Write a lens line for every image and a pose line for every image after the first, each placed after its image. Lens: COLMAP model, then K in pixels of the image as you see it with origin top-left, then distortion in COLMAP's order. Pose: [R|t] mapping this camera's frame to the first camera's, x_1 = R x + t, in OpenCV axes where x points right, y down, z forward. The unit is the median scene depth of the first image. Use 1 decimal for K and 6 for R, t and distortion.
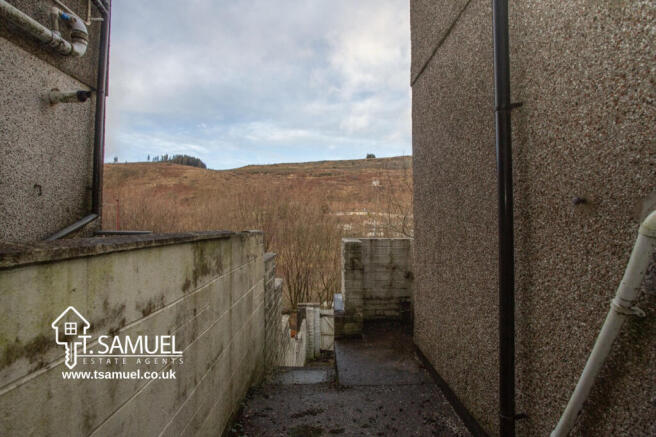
lens RADIAL K [[318.4, 0, 325.6], [0, 318.4, 217.5], [0, 0, 1]] dist [-0.073968, 0.030398]
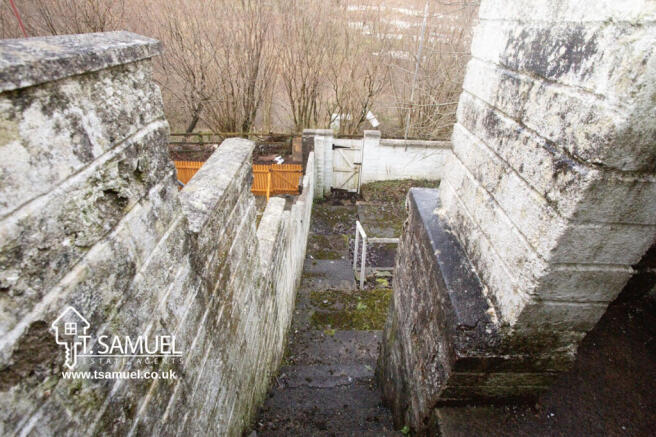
lens RADIAL K [[318.4, 0, 325.6], [0, 318.4, 217.5], [0, 0, 1]] dist [-0.073968, 0.030398]
pose [[0.999243, 0.038339, -0.006663, -0.023233], [-0.028325, 0.834003, 0.551032, 0.034797], [0.026683, -0.550426, 0.834457, 0.279407]]
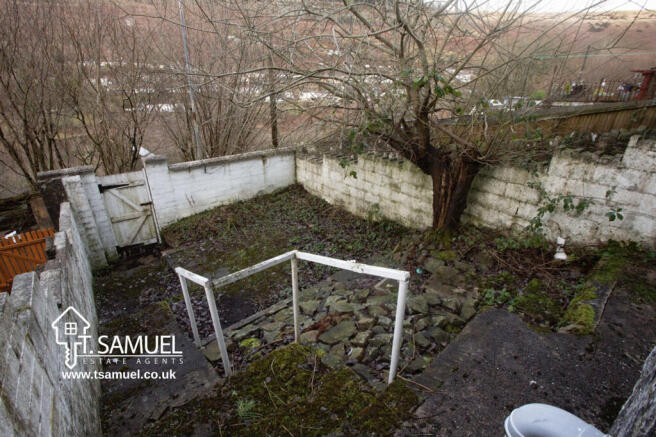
lens RADIAL K [[318.4, 0, 325.6], [0, 318.4, 217.5], [0, 0, 1]] dist [-0.073968, 0.030398]
pose [[0.790822, -0.240500, 0.562815, -0.020537], [-0.021608, 0.908018, 0.418373, 0.135635], [-0.611665, -0.343019, 0.712884, 0.404930]]
